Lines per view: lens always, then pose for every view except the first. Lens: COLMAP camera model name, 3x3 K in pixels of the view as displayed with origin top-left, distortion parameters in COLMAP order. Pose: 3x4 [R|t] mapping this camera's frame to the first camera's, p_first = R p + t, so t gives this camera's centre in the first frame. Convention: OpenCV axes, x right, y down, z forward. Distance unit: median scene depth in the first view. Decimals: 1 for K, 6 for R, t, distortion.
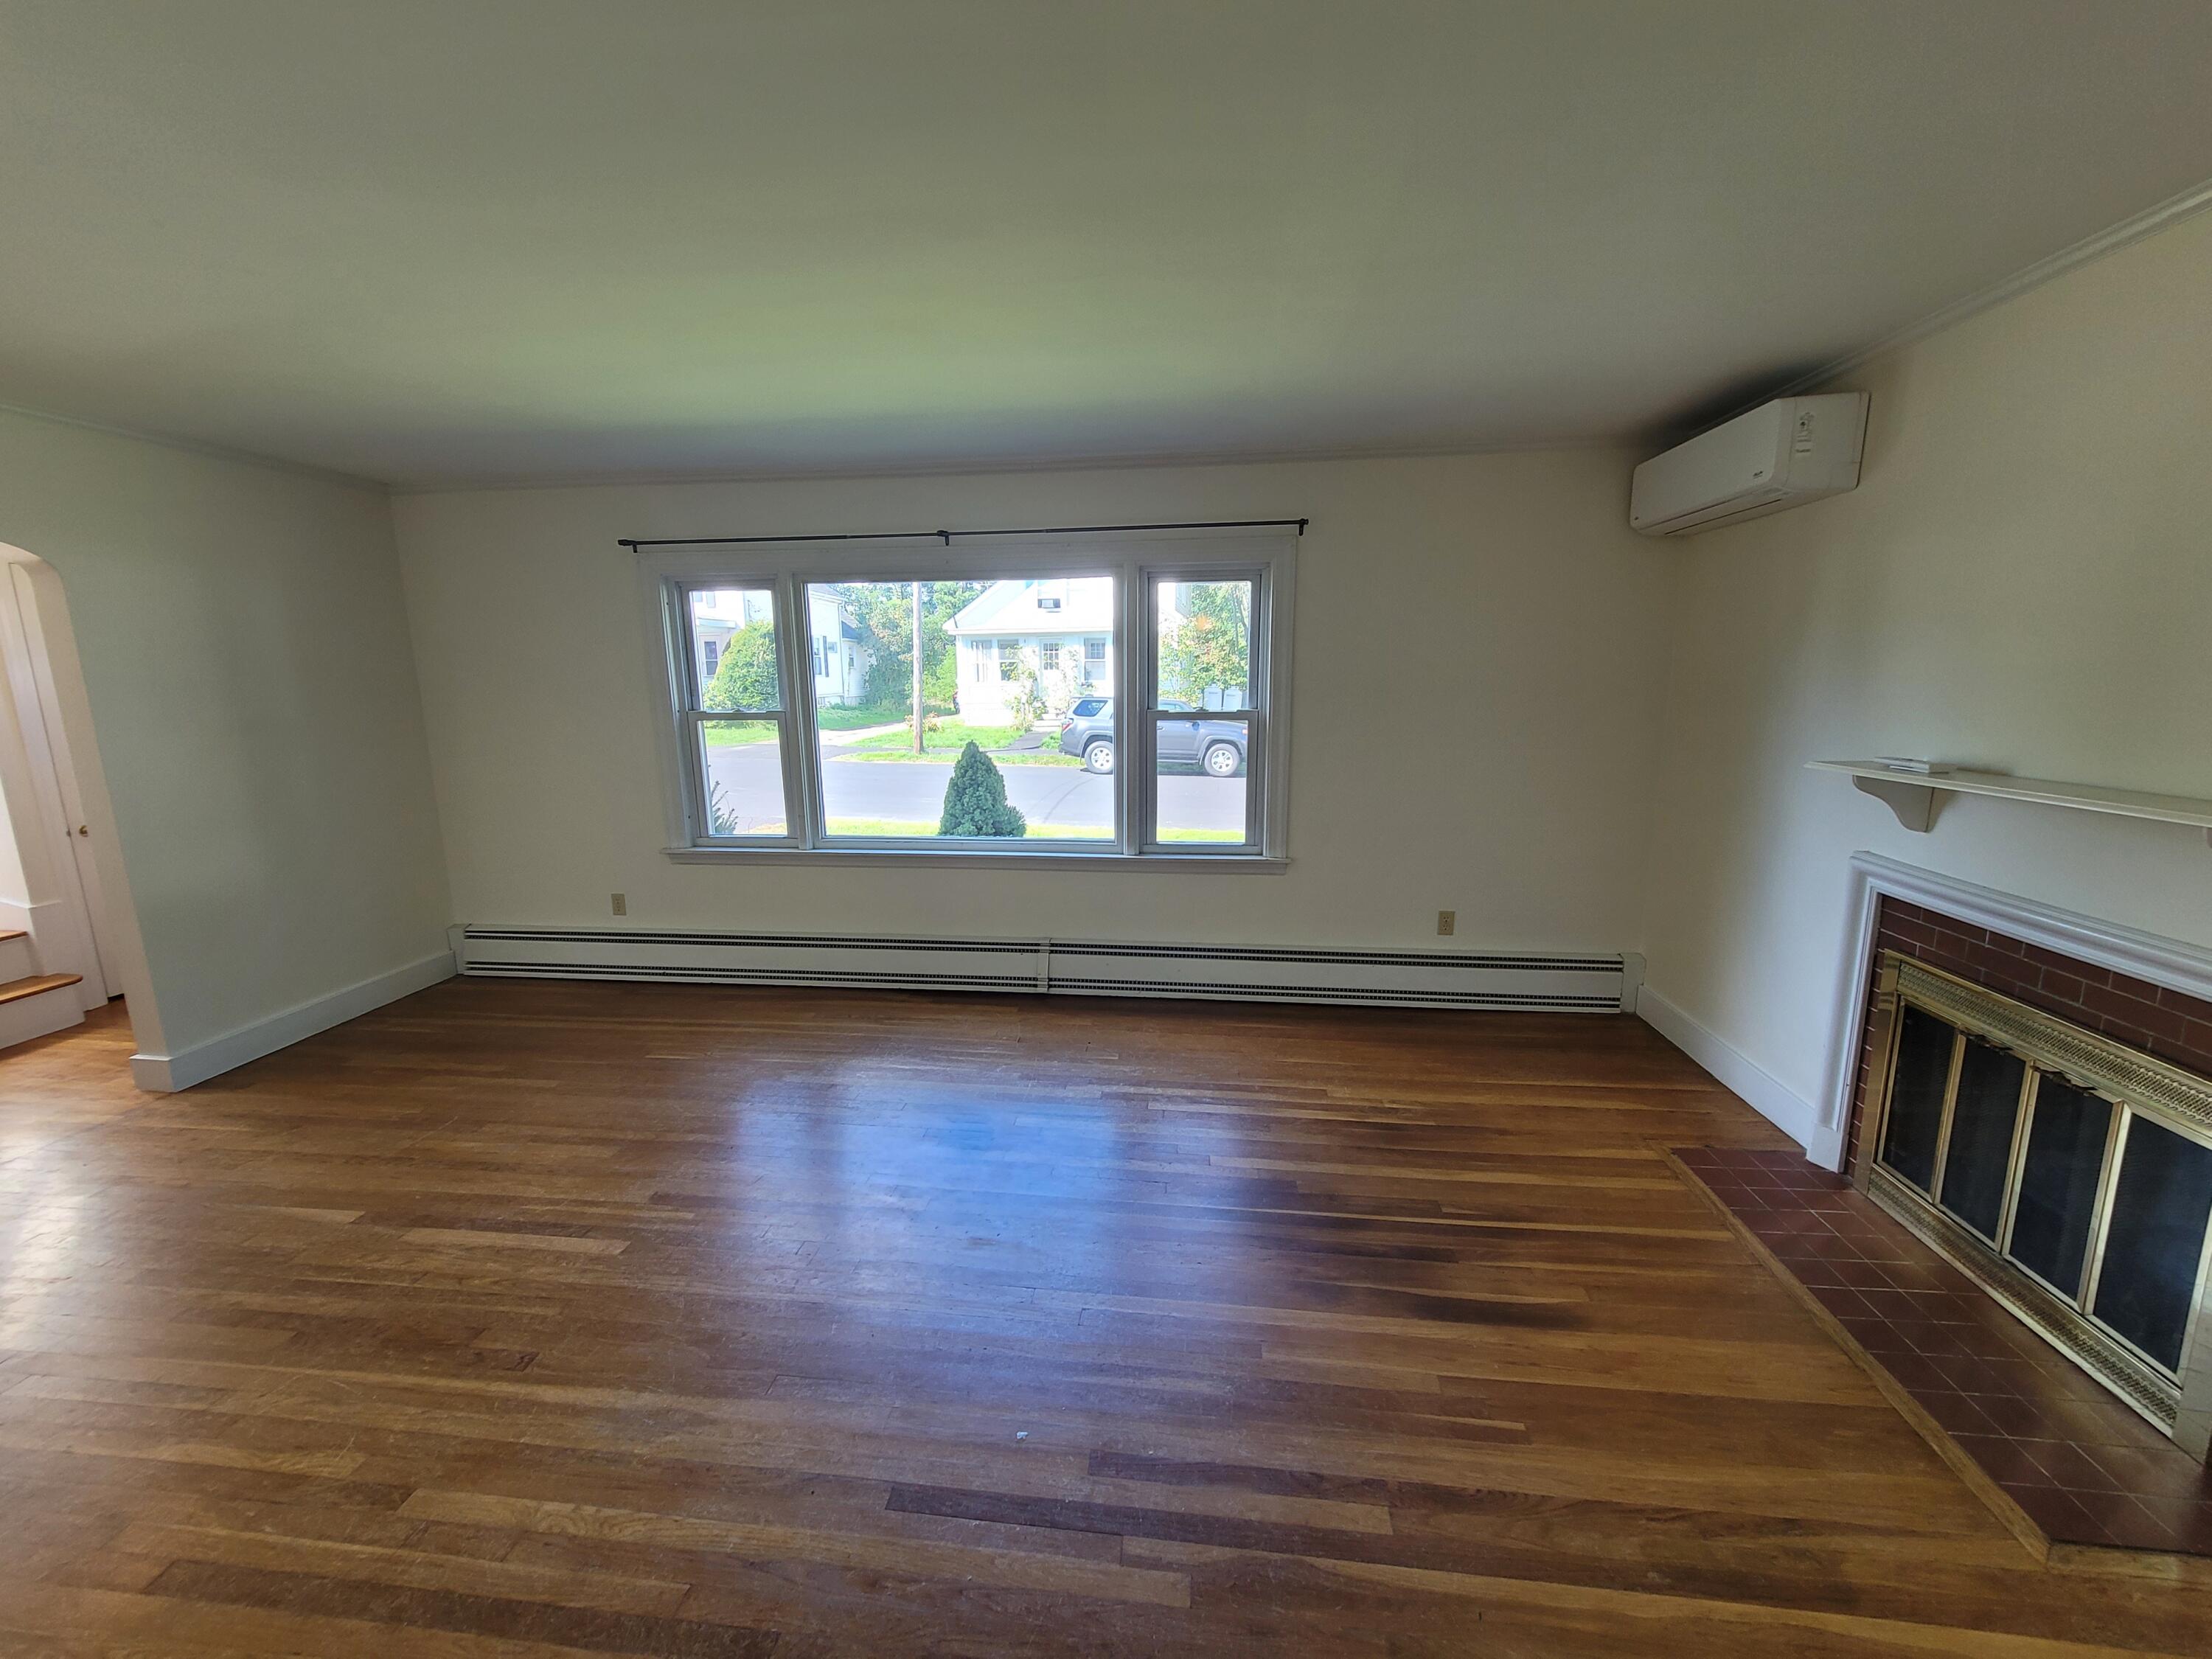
lens RADIAL K [[898.7, 0, 1105.2], [0, 898.7, 834.0], [0, 0, 1]] dist [-0.008134, 0.000017]
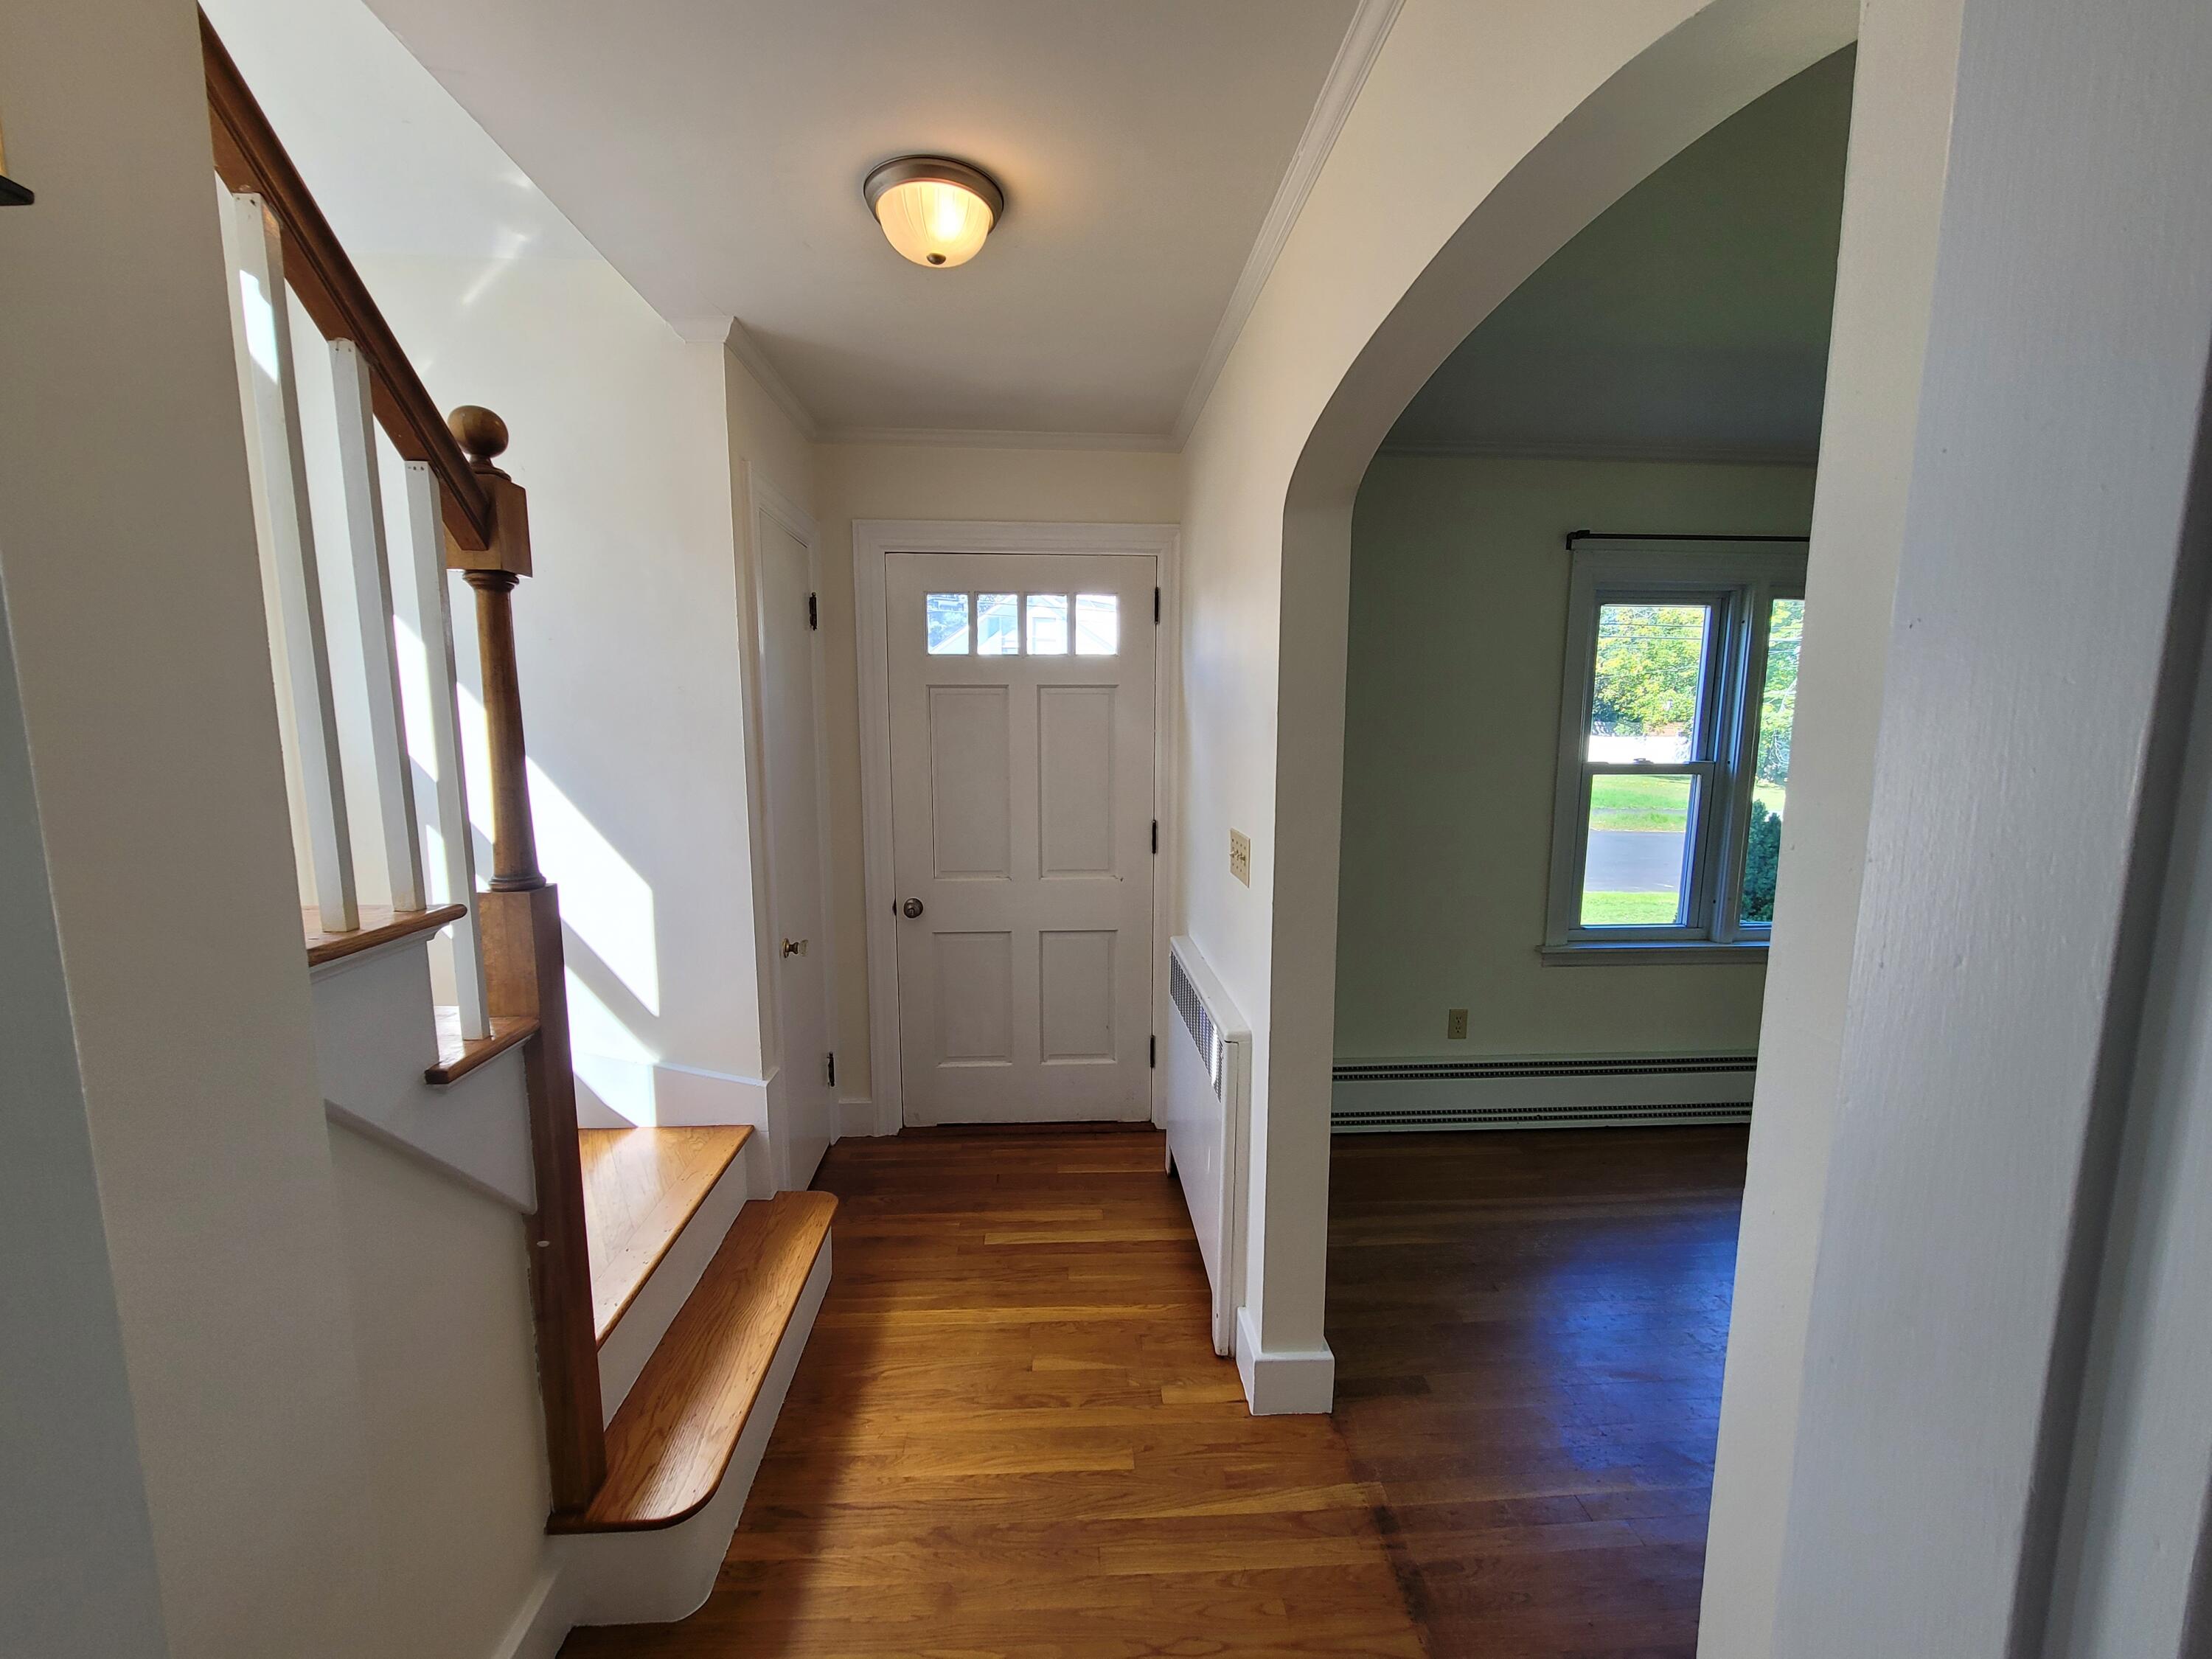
lens RADIAL K [[898.7, 0, 1103.1], [0, 898.7, 847.3], [0, 0, 1]] dist [-0.008134, 0.000017]
pose [[0.988139, -0.013485, 0.152969, -1.110269], [0.020037, 0.998943, -0.041373, -0.049275], [-0.152249, 0.043947, 0.987365, 0.369542]]
